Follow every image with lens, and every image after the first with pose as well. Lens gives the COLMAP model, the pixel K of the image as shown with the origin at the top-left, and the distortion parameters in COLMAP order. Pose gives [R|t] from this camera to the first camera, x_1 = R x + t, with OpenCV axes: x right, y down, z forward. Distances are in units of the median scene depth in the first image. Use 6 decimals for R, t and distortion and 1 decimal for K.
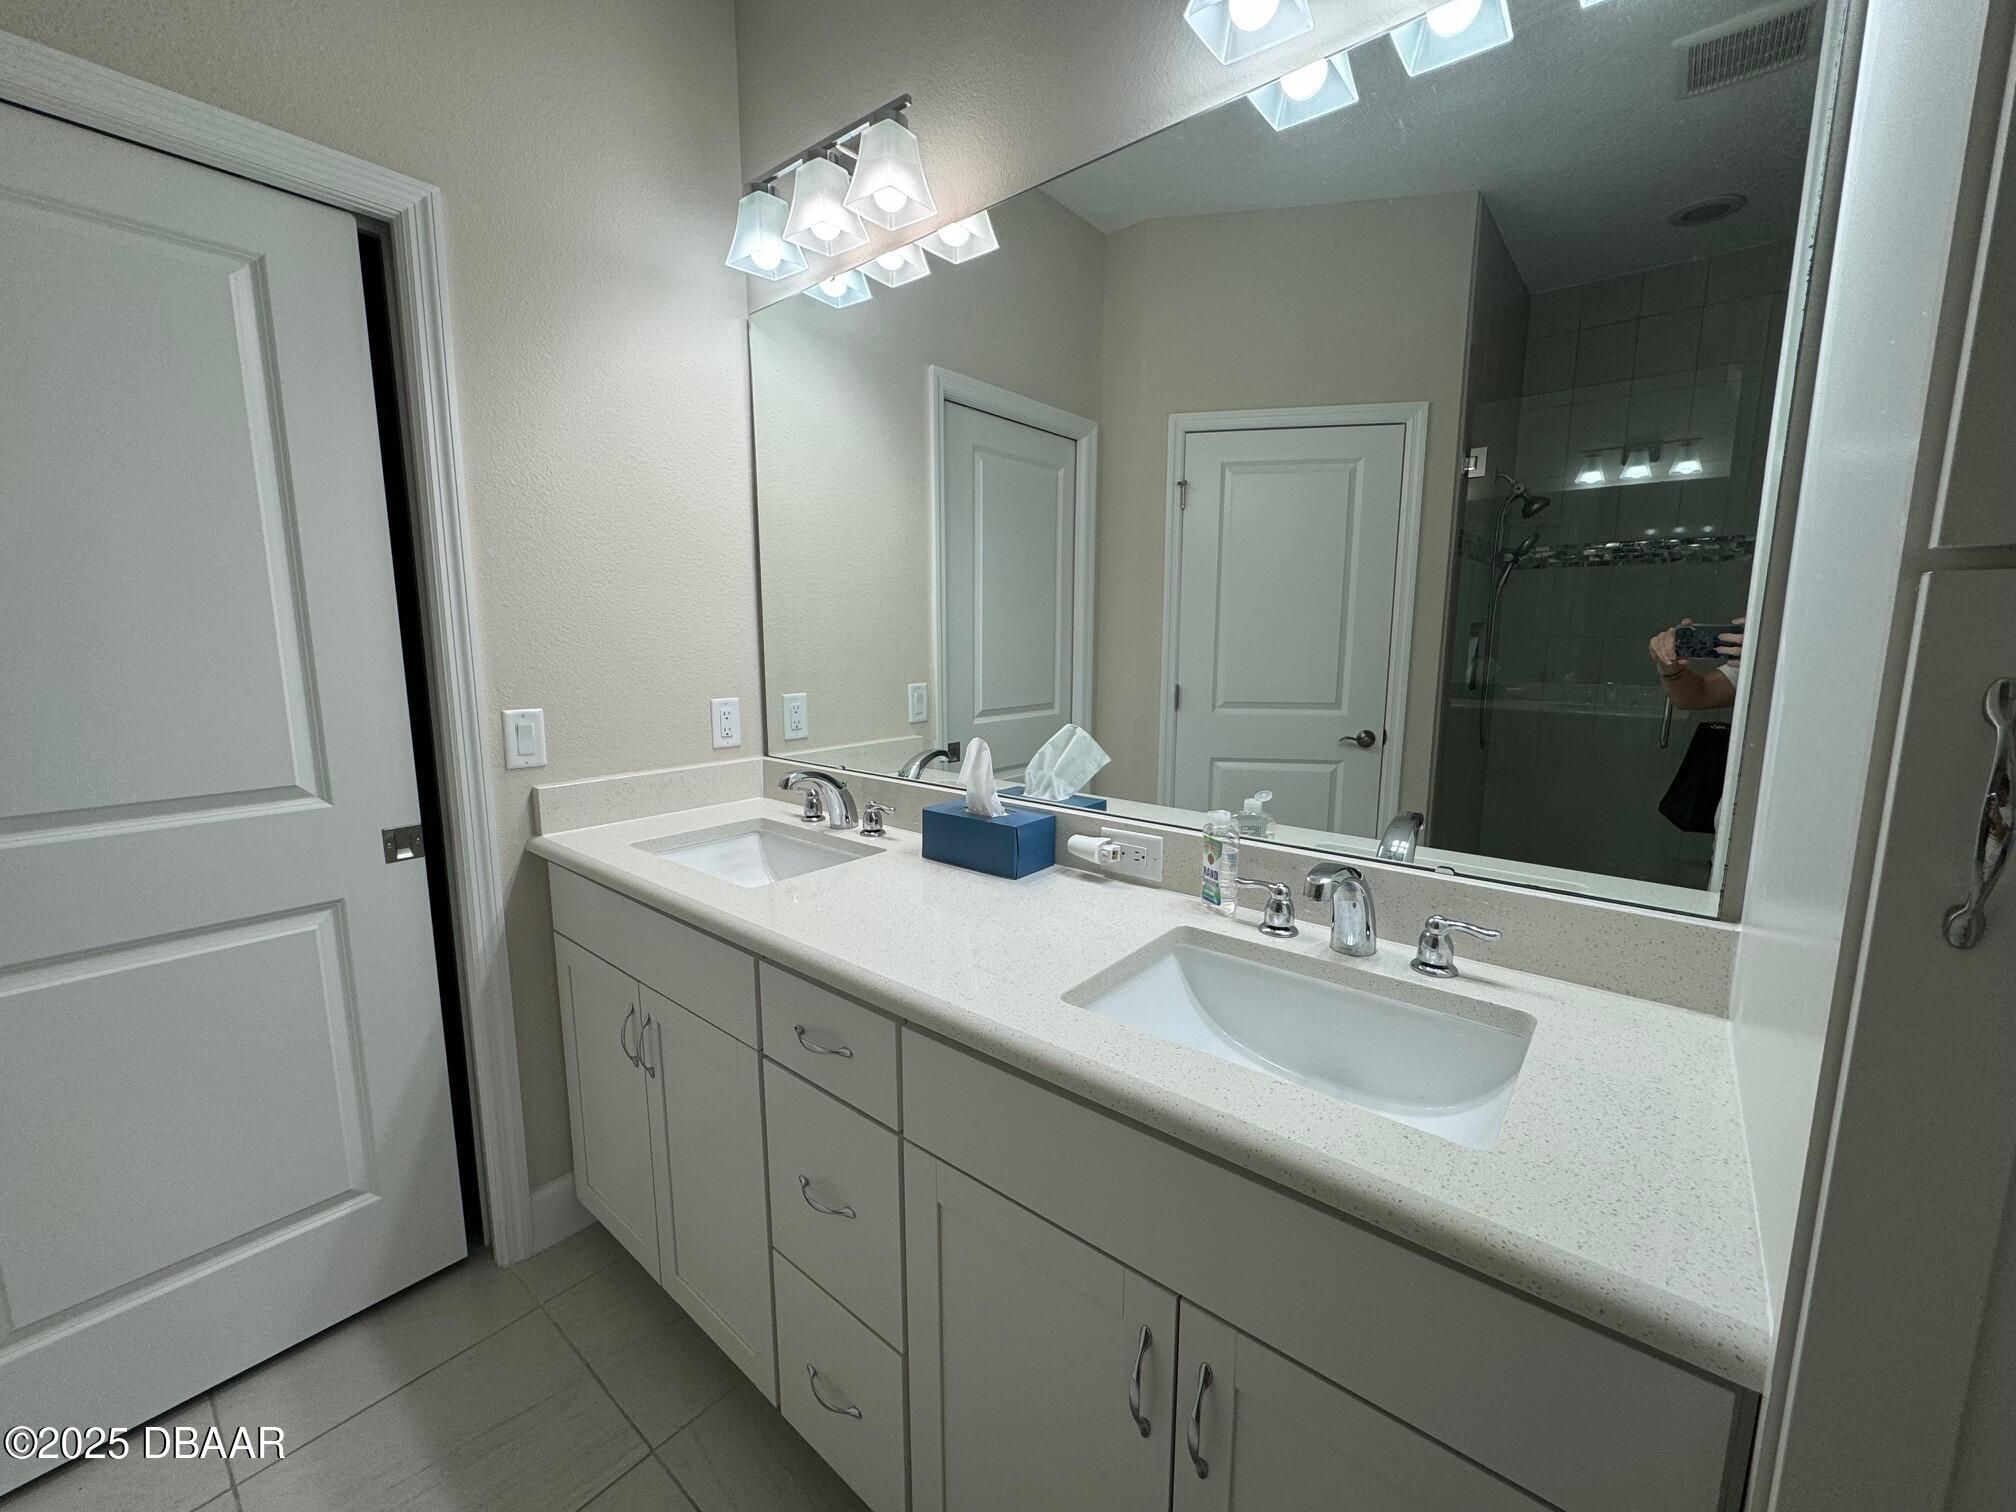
lens RADIAL K [[800.3, 0, 1007.0], [0, 800.3, 752.5], [0, 0, 1]] dist [-0.001312, -0.000491]
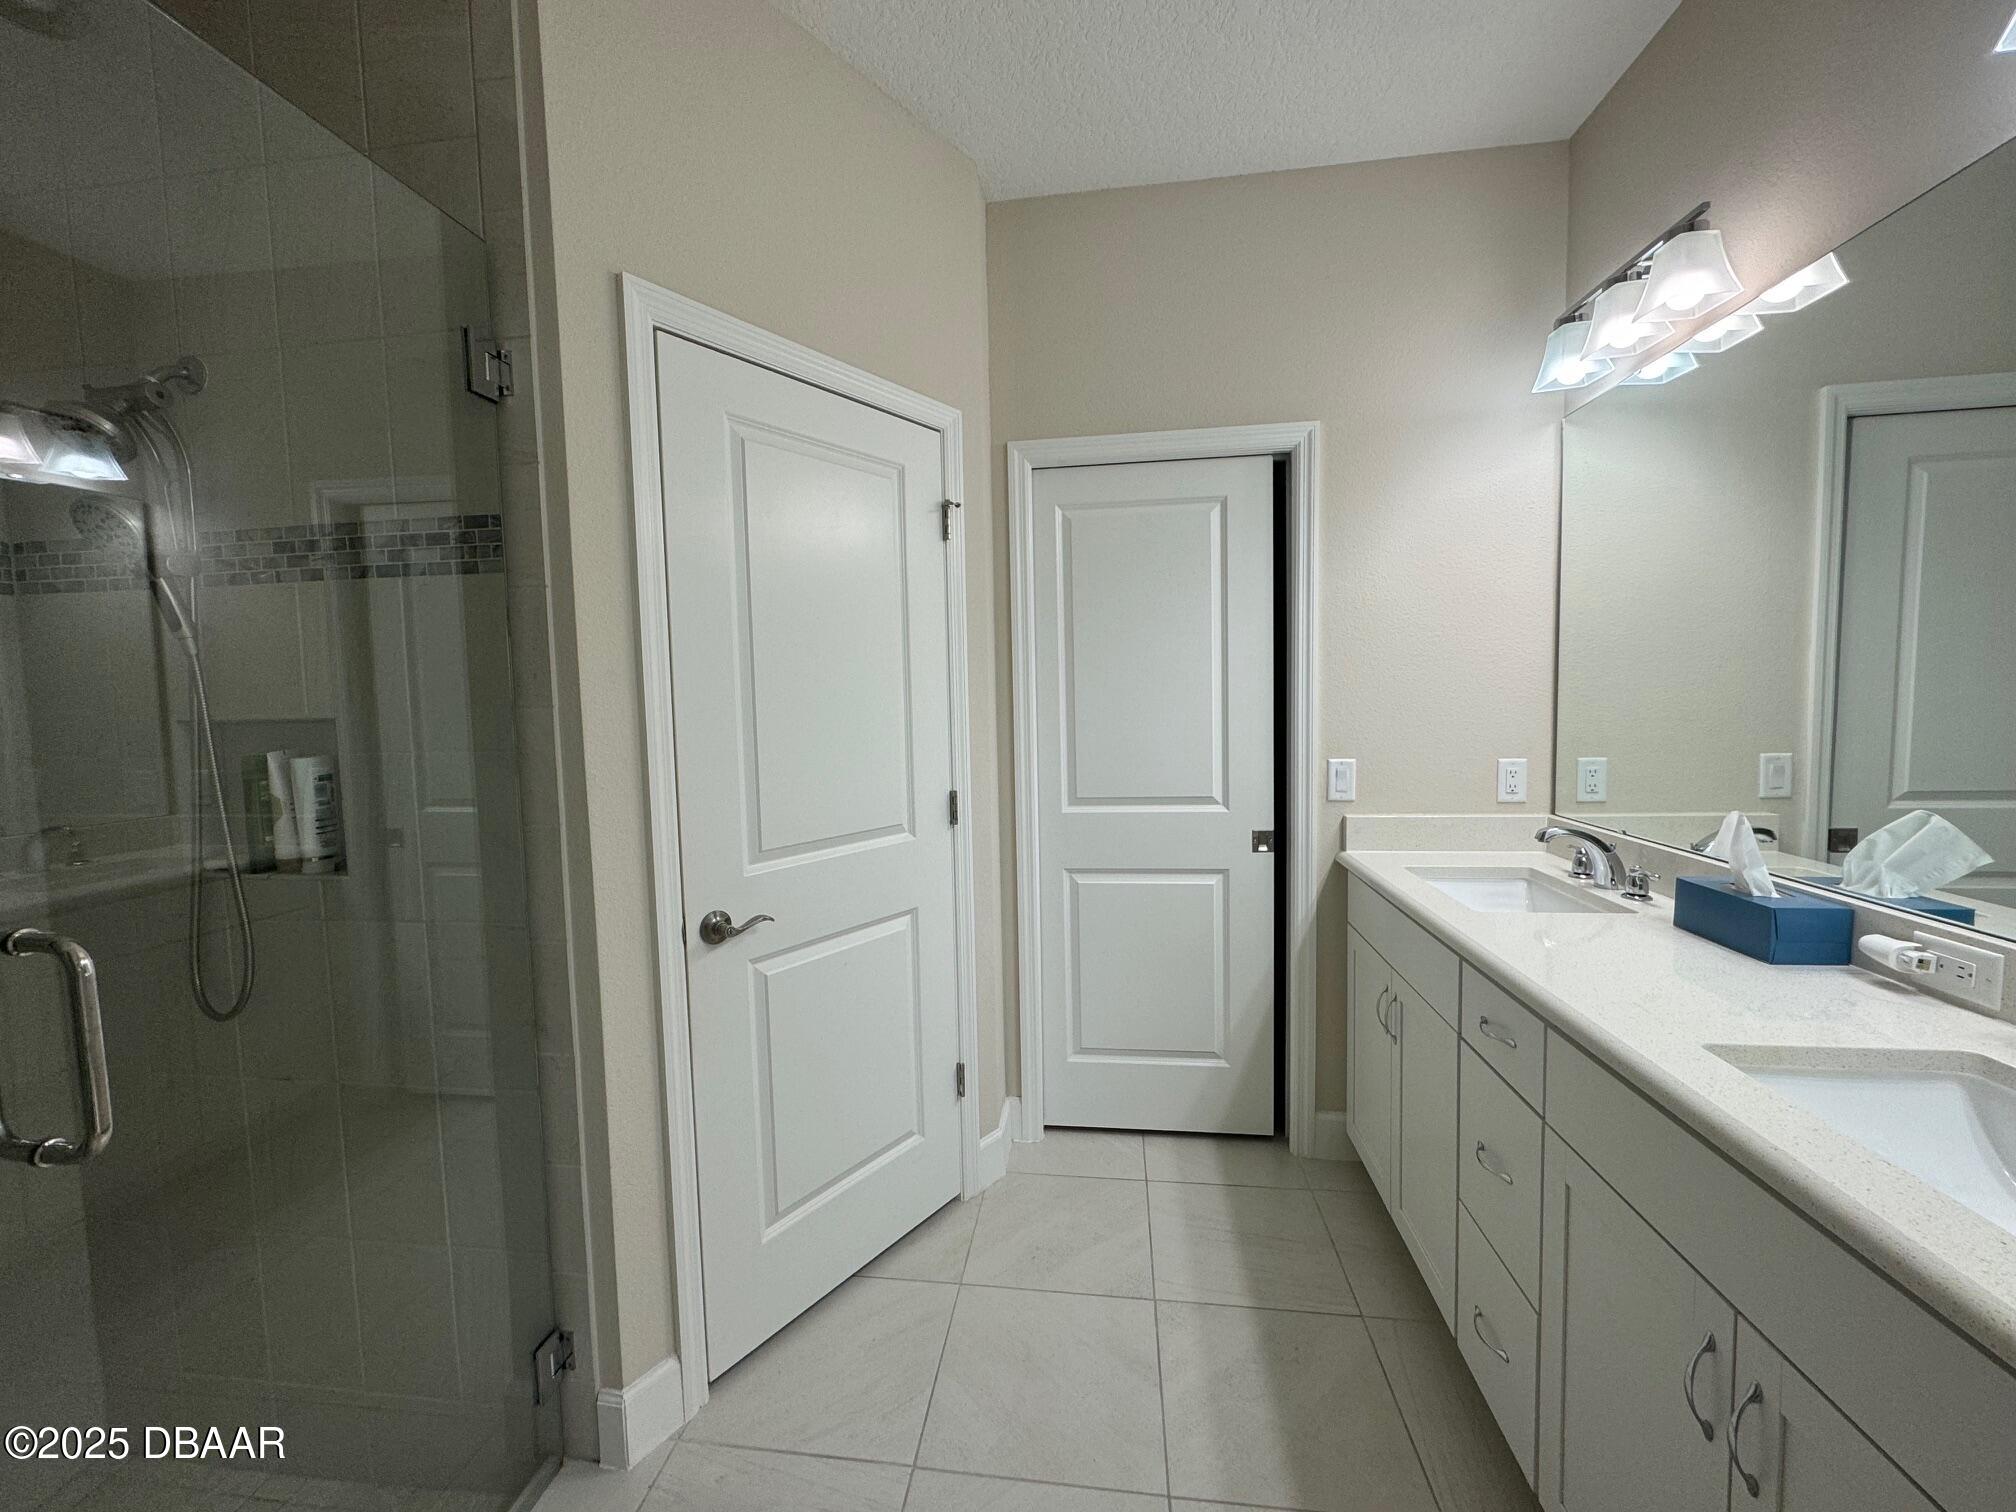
lens RADIAL K [[800.3, 0, 1007.0], [0, 800.3, 752.5], [0, 0, 1]] dist [-0.001312, -0.000491]
pose [[0.530251, 0.044198, -0.846688, 0.280855], [-0.100972, 0.994825, -0.011303, 0.010318], [0.841807, 0.091485, 0.531970, -0.250800]]
